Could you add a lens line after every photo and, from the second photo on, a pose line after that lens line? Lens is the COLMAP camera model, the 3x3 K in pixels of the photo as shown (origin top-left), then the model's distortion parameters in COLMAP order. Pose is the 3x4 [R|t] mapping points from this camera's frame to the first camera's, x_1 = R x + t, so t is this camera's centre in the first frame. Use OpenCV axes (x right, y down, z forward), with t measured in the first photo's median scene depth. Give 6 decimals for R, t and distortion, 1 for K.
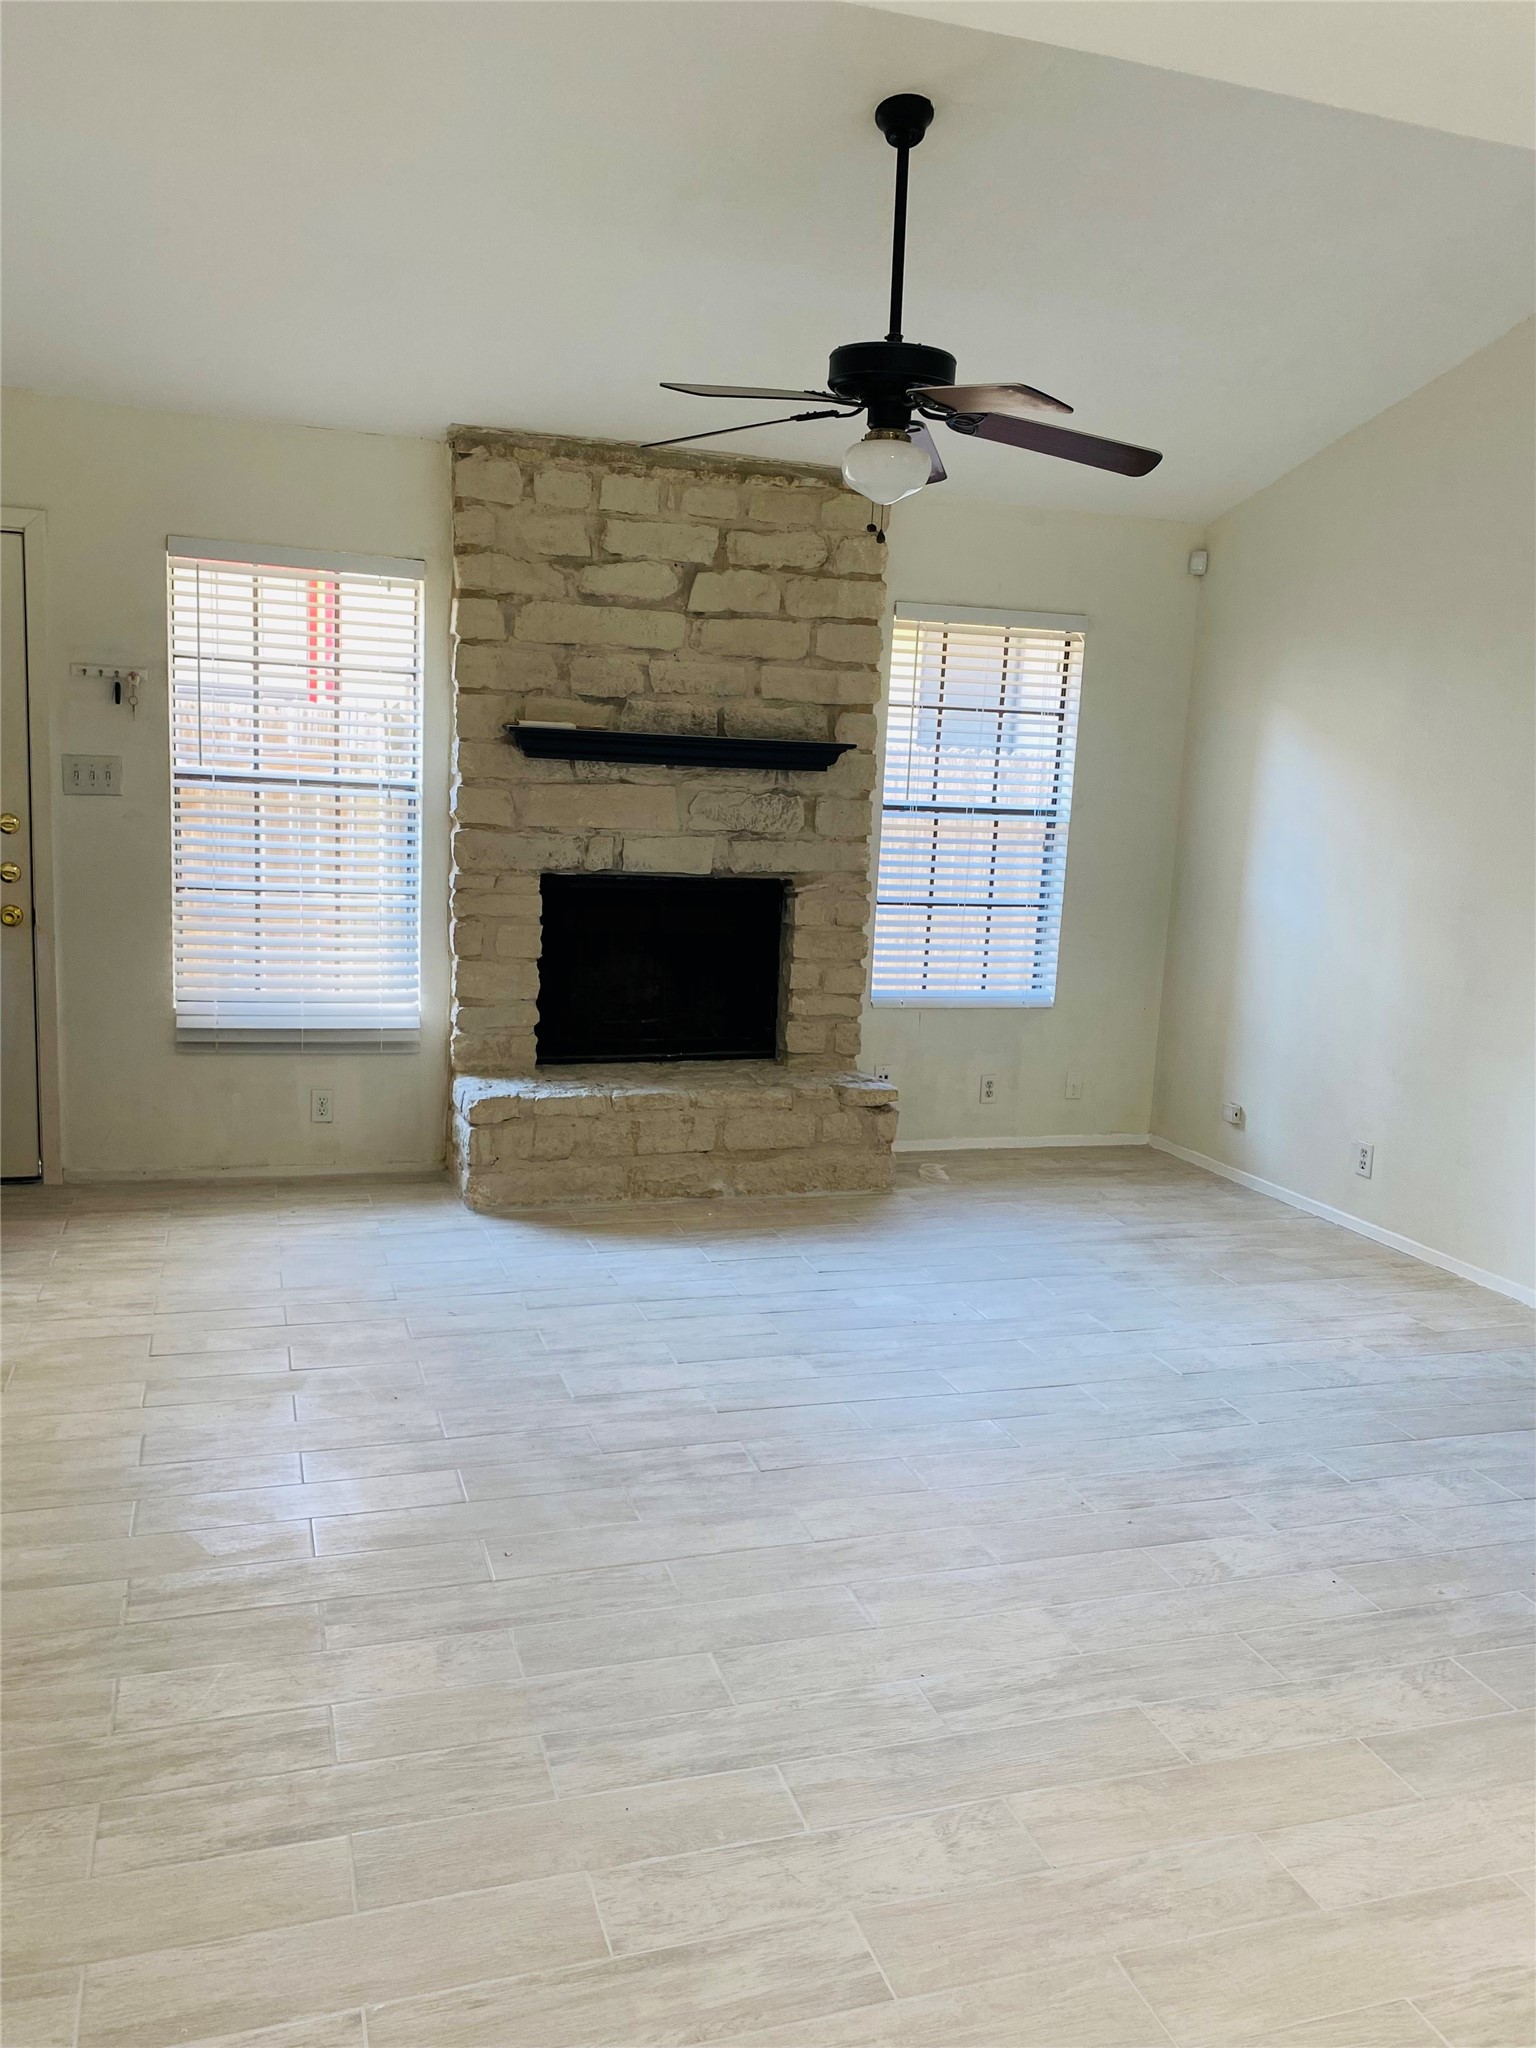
lens RADIAL K [[1566.1, 0, 768.0], [0, 1566.1, 1024.0], [0, 0, 1]] dist [0.077850, -0.090741]
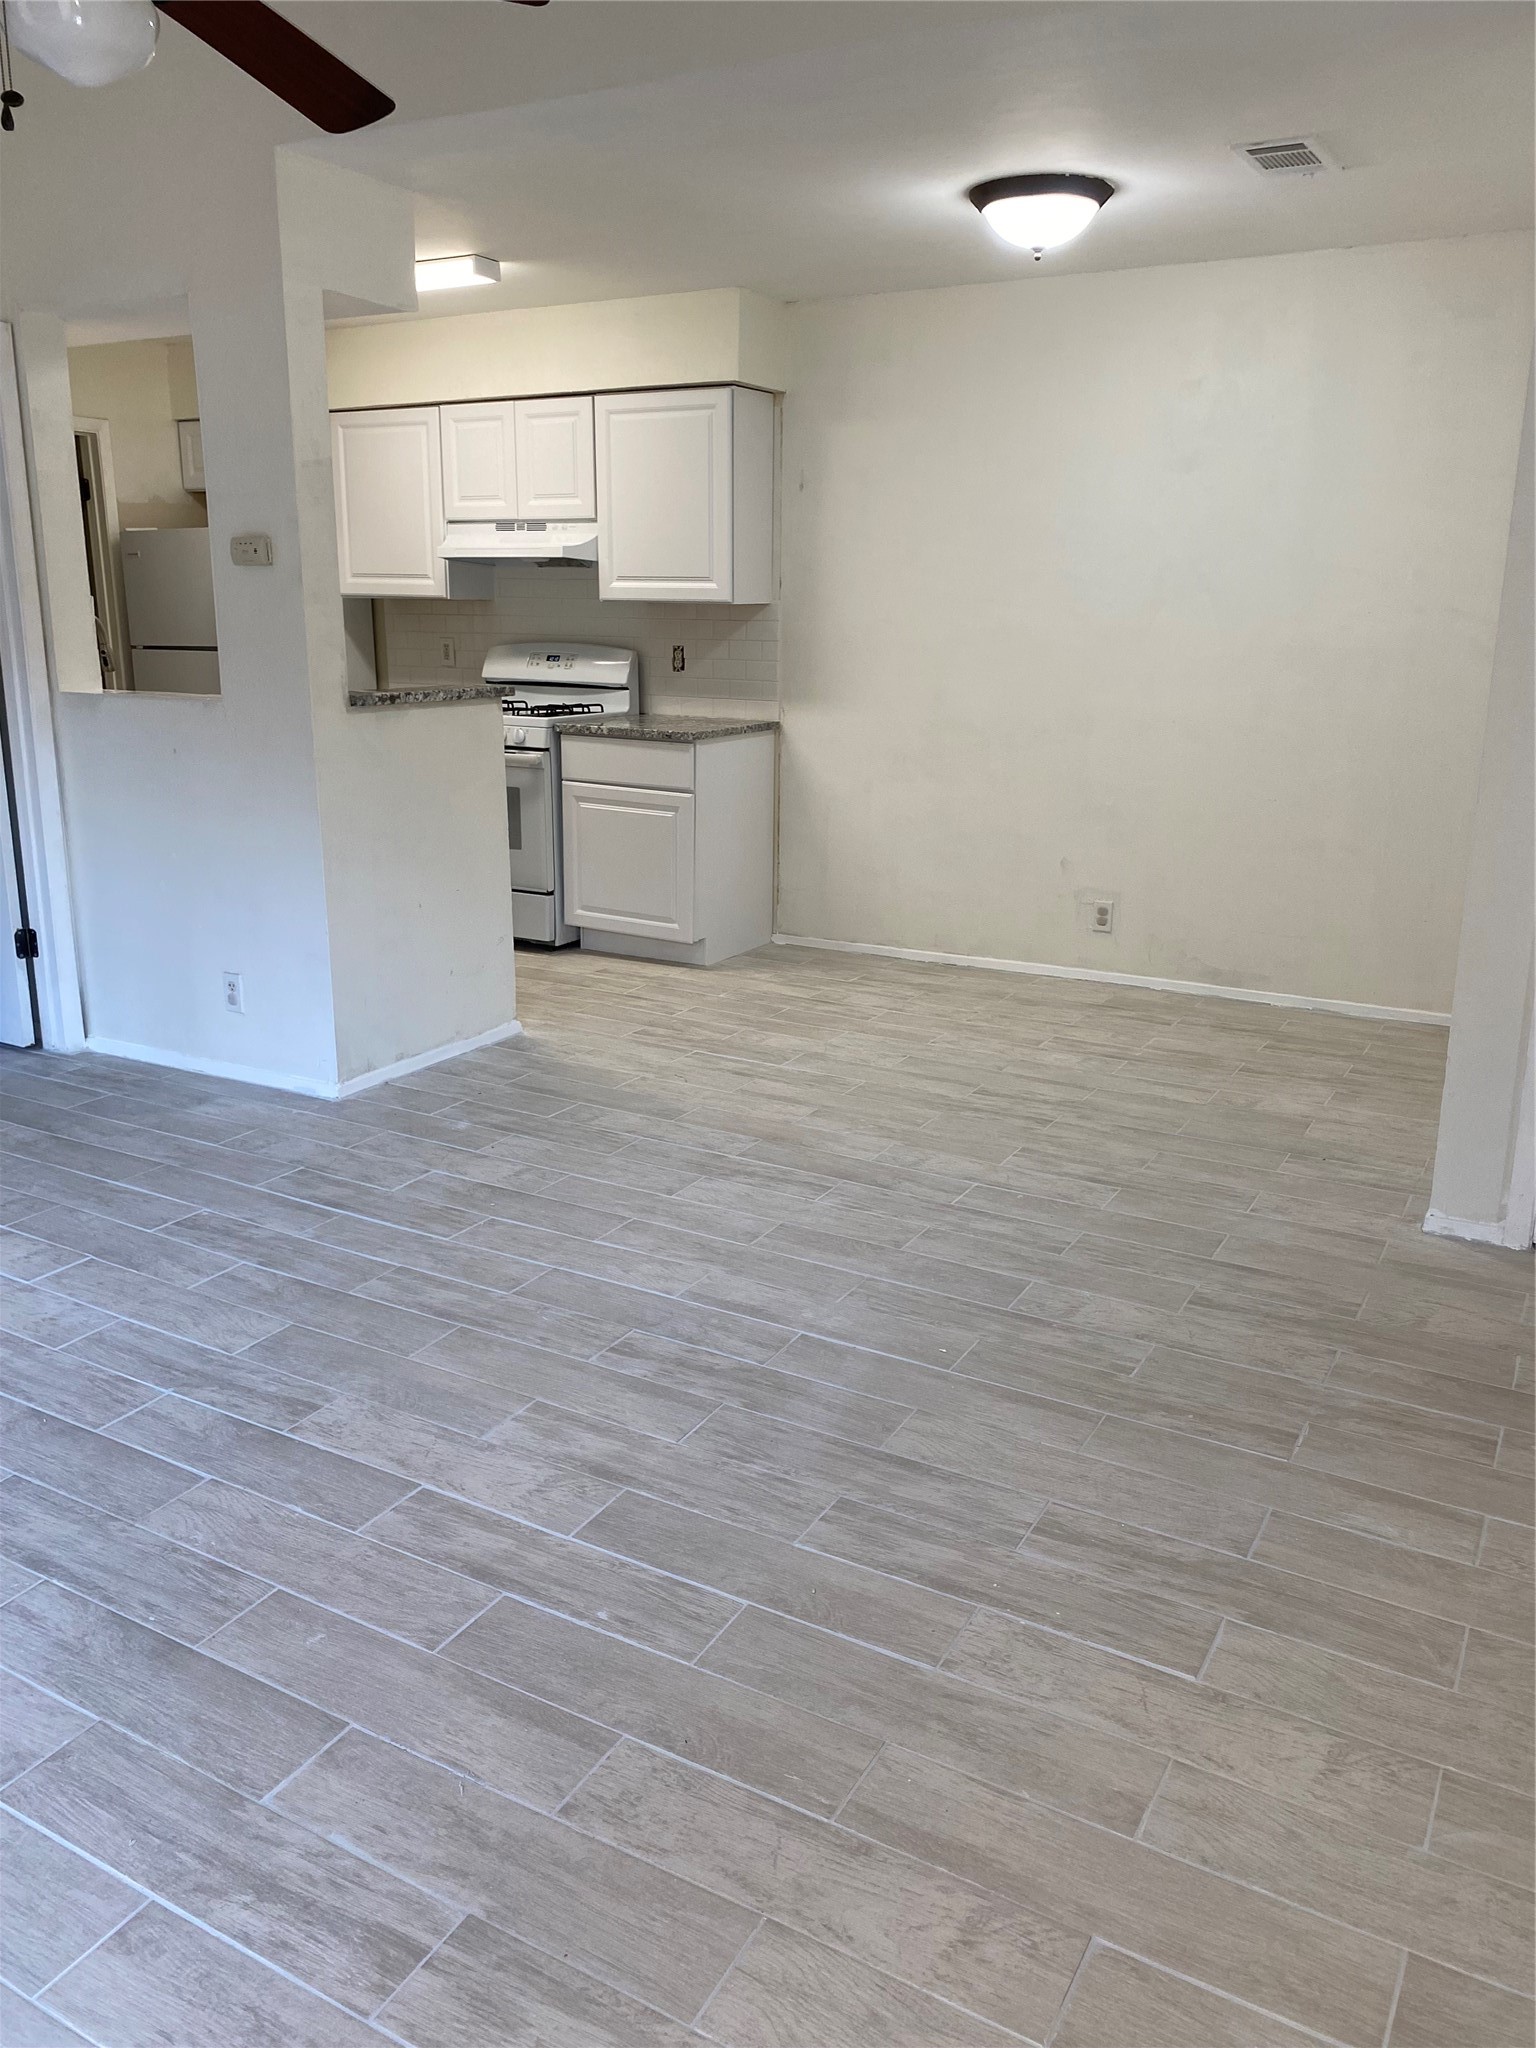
lens RADIAL K [[1545.0, 0, 754.3], [0, 1545.0, 991.4], [0, 0, 1]] dist [0.127678, -0.306736]
pose [[-0.662462, -0.230709, 0.712683, -0.494740], [0.085045, 0.922077, 0.377546, -0.182234], [-0.744252, 0.310720, -0.591220, 1.063217]]
